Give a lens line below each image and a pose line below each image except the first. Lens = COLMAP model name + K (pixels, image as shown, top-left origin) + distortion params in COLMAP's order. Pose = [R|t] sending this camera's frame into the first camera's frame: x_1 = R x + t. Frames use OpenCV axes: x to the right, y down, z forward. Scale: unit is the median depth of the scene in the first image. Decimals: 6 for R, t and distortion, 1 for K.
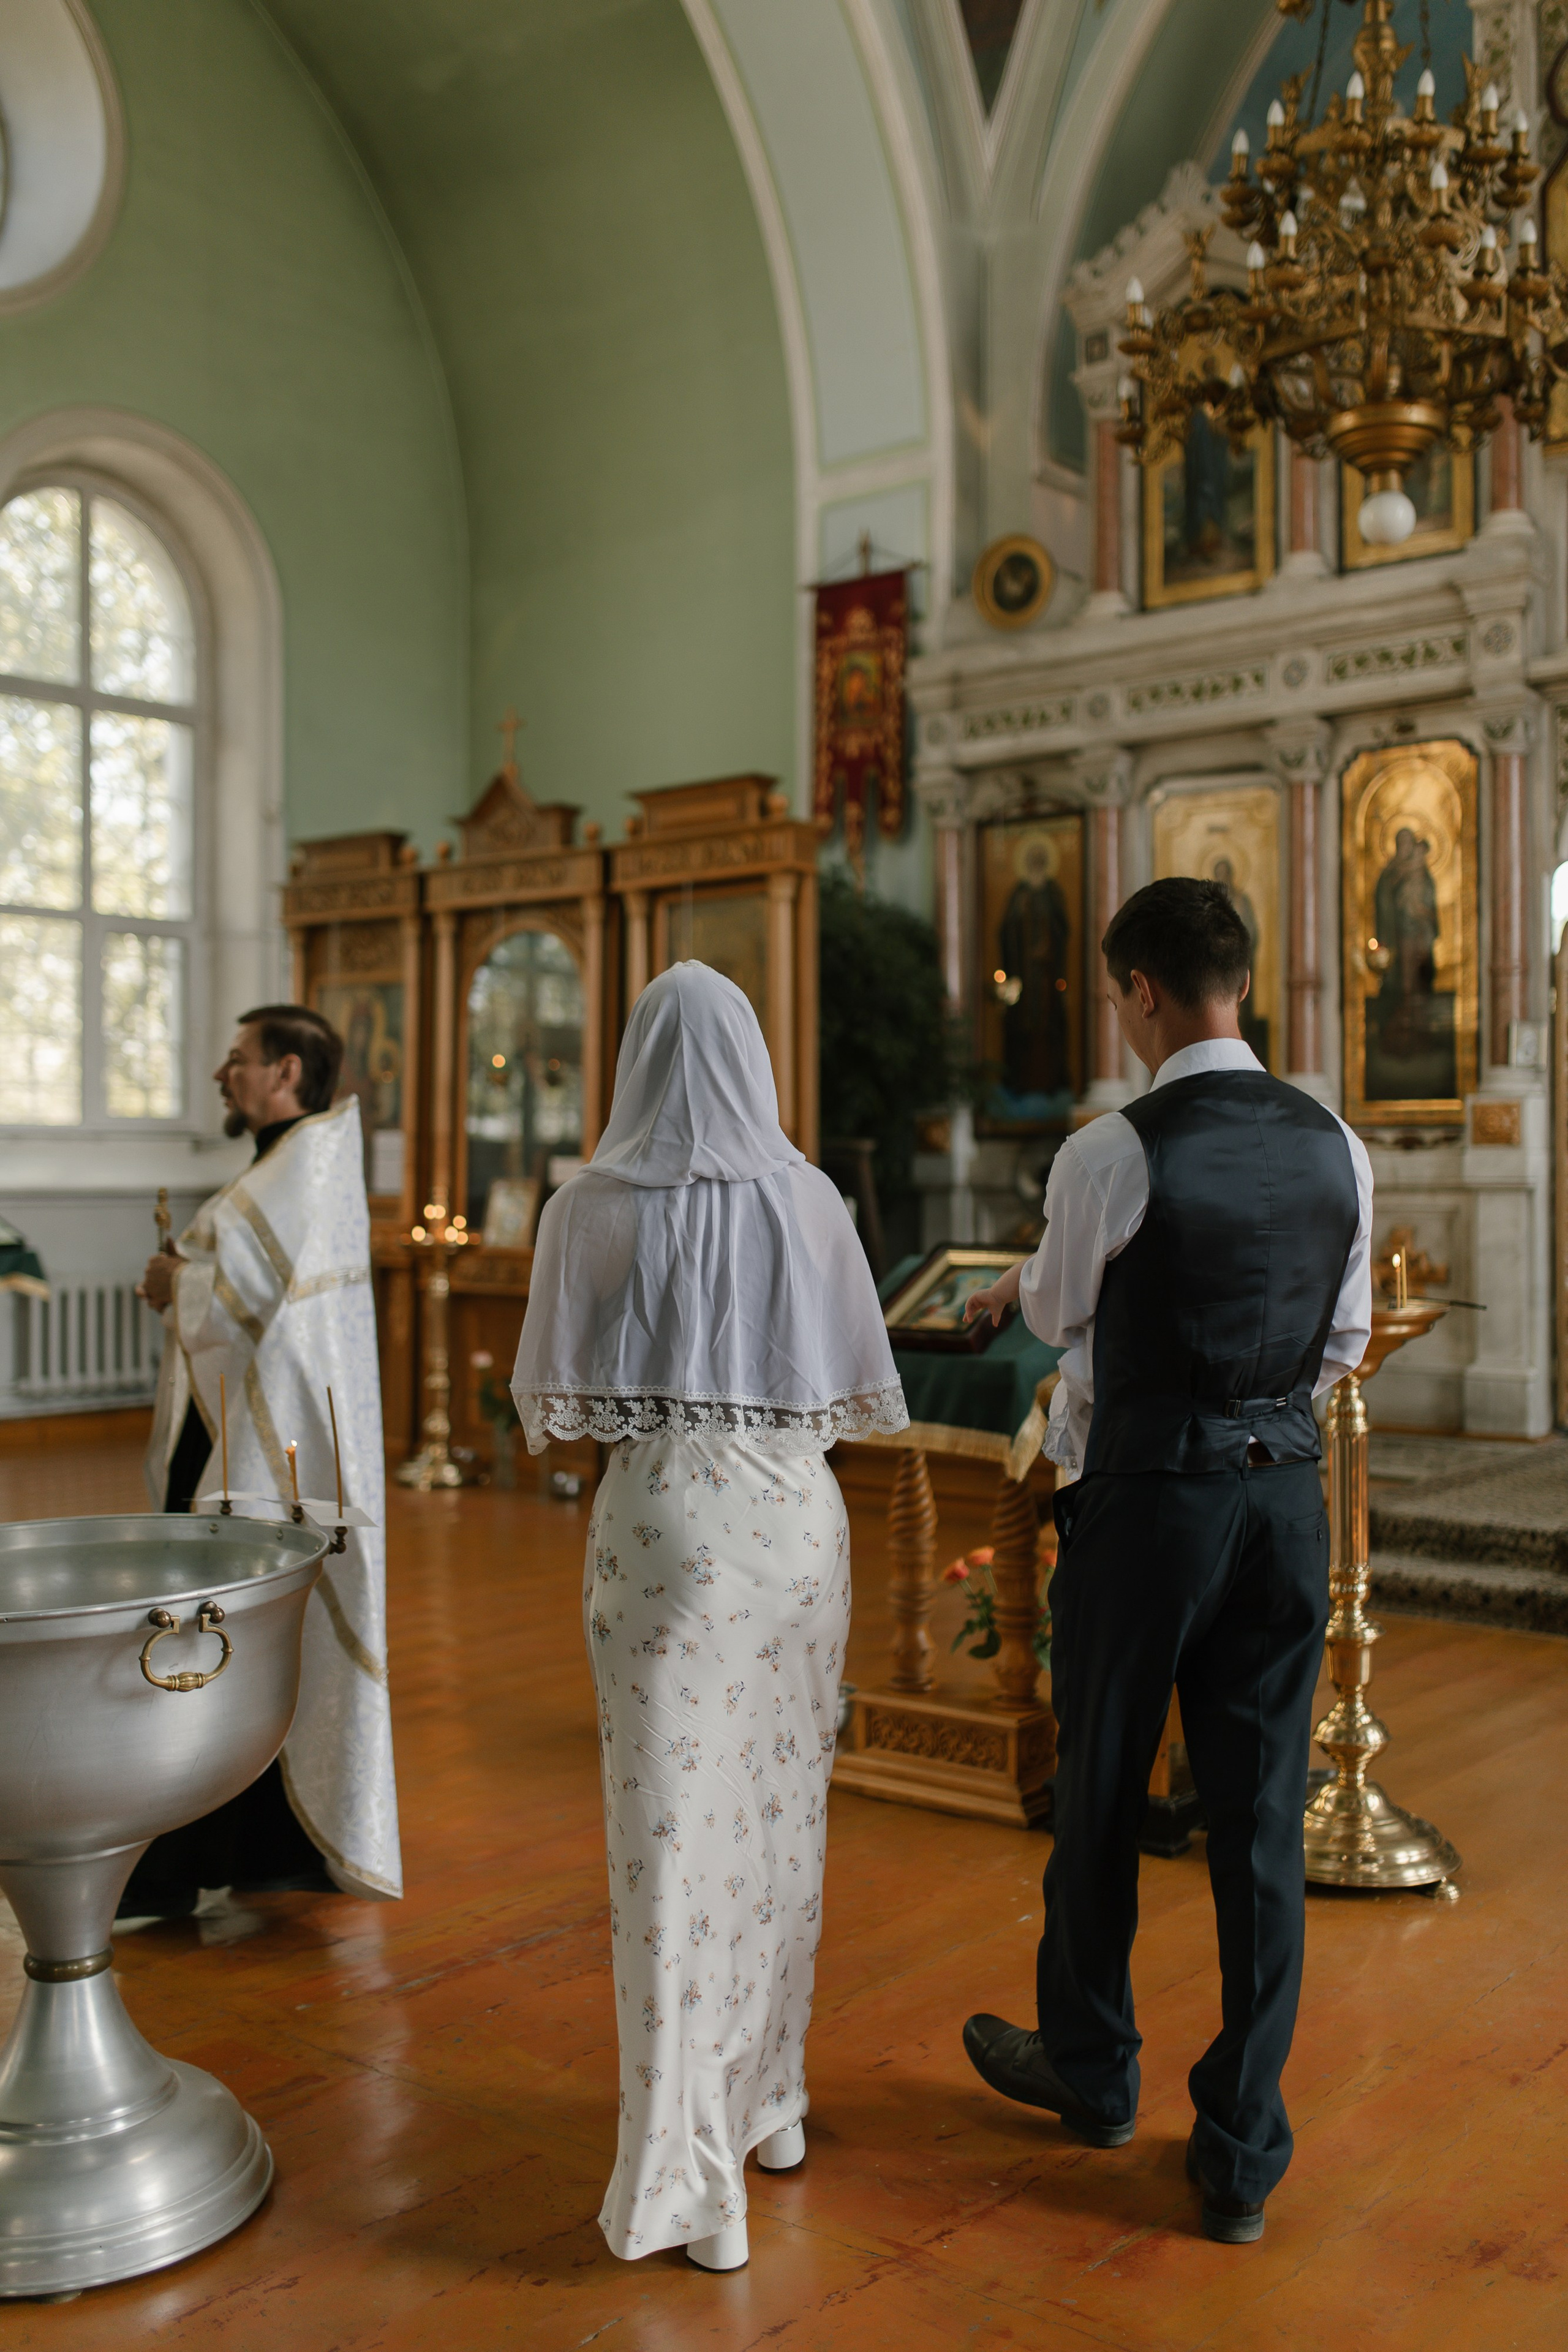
lens RADIAL K [[2284.8, 0, 755.9], [0, 2284.8, 1170.4], [0, 0, 1]] dist [-0.006205, 0.017724]
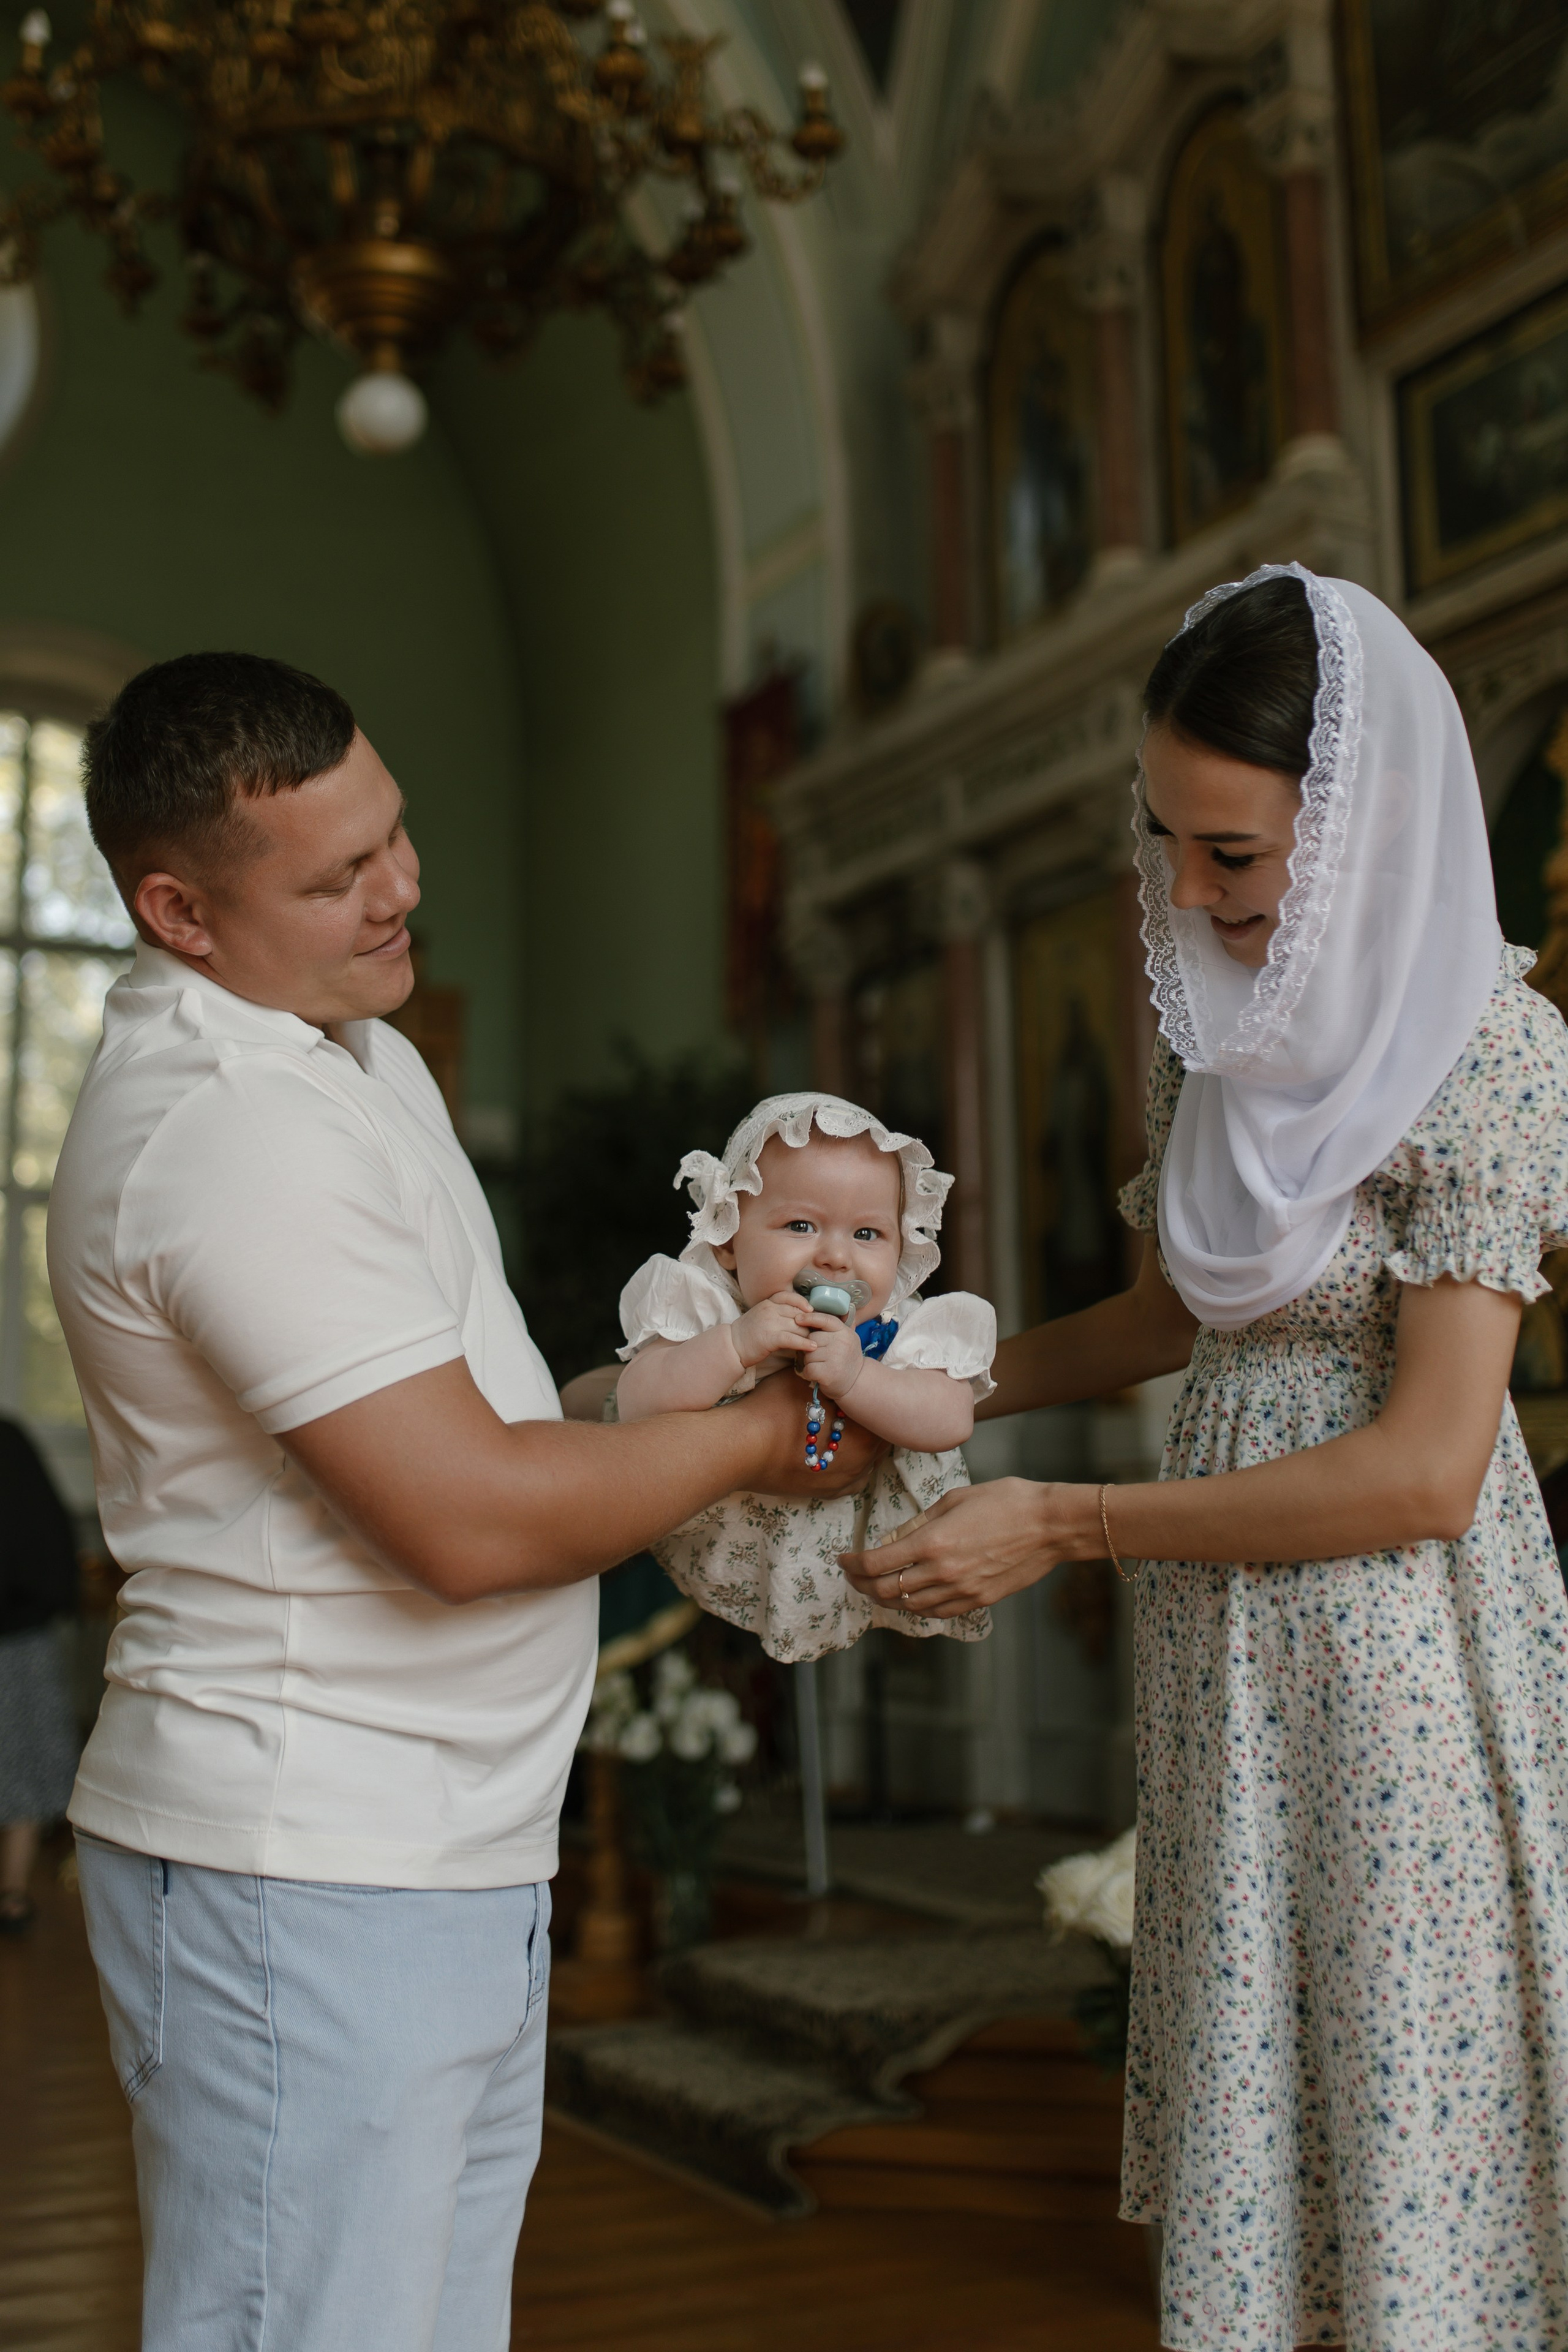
lens RADIAL K [[2678.4, 0, 665.4], [0, 2678.4, 1035.1], [0, 0, 1]] dist [-0.015686, 0.003558]
pose [[0.918745, -0.079773, -0.386710, 0.373249], [0.007486, 0.982722, -0.184938, 0.023620], [0.394781, 0.167016, 0.903467, 0.202454]]
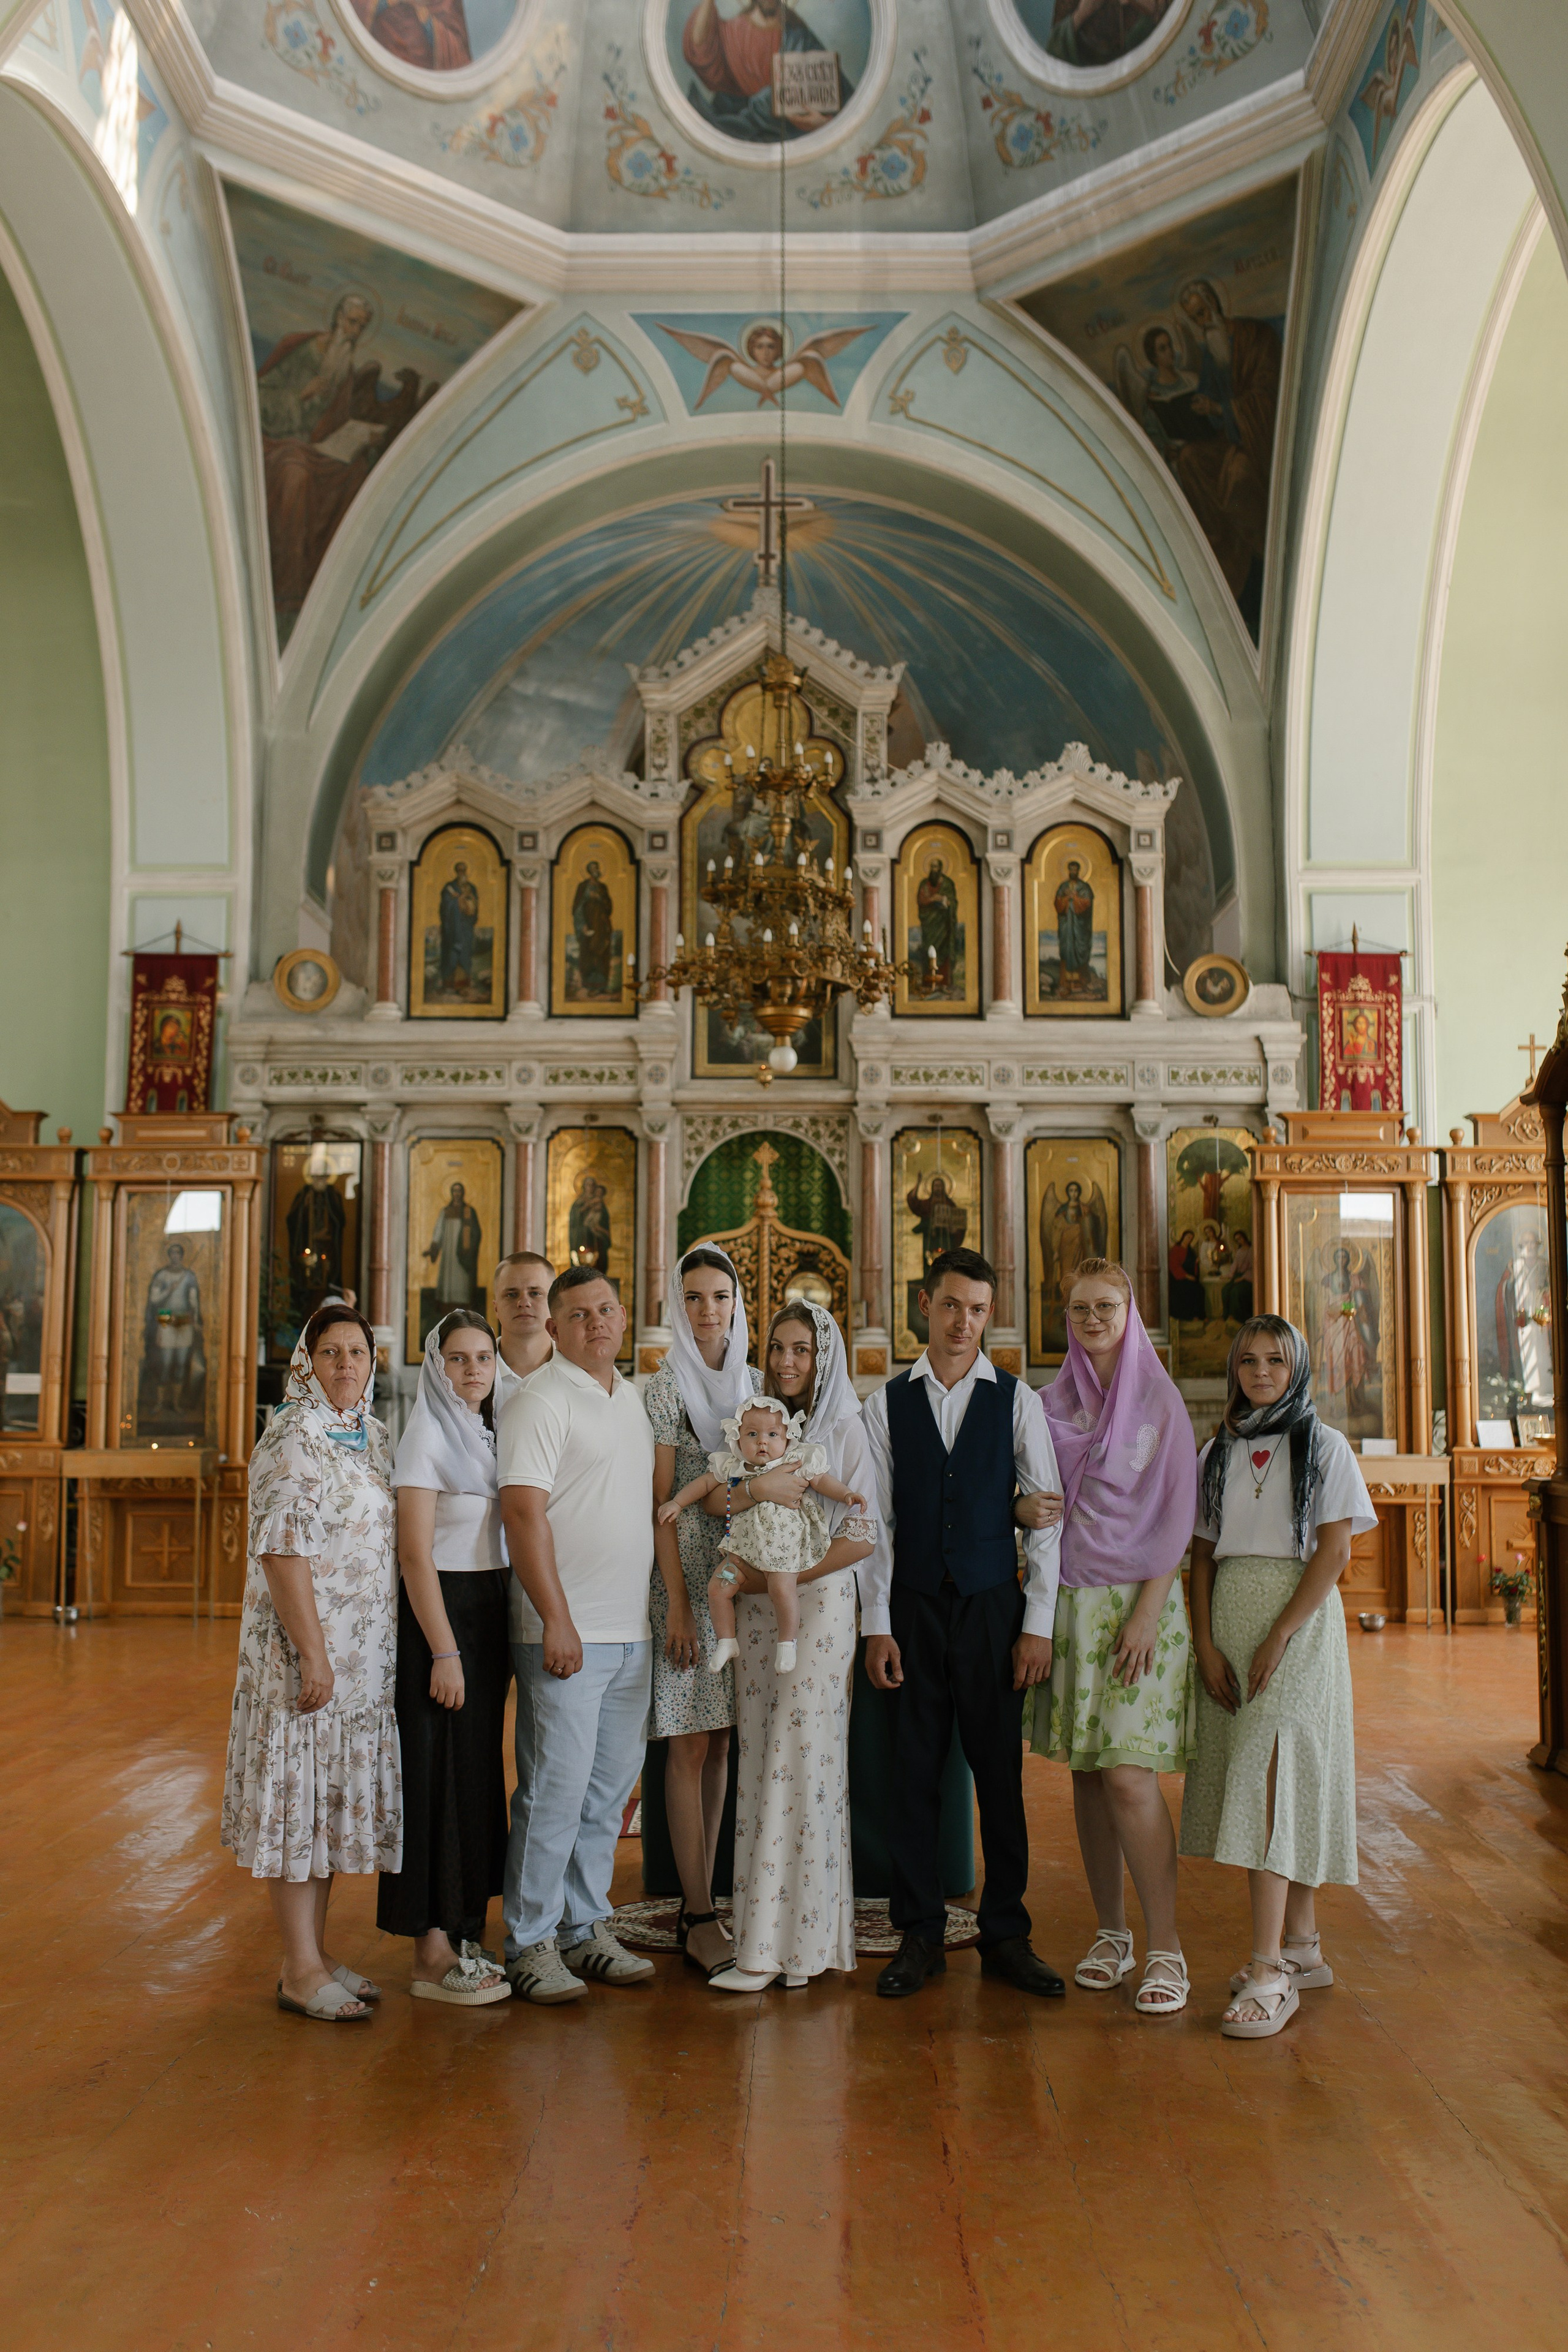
lens RADIAL K [[2284.8, 0, 755.9], [0, 2284.8, 1170.4], [0, 0, 1]] dist [-0.006205, 0.017724]
pose [[0.778240, 0.068003, 0.624274, -0.564152], [-0.009520, 0.995283, -0.096548, 0.001552], [-0.627894, 0.069195, 0.775217, -0.301727]]
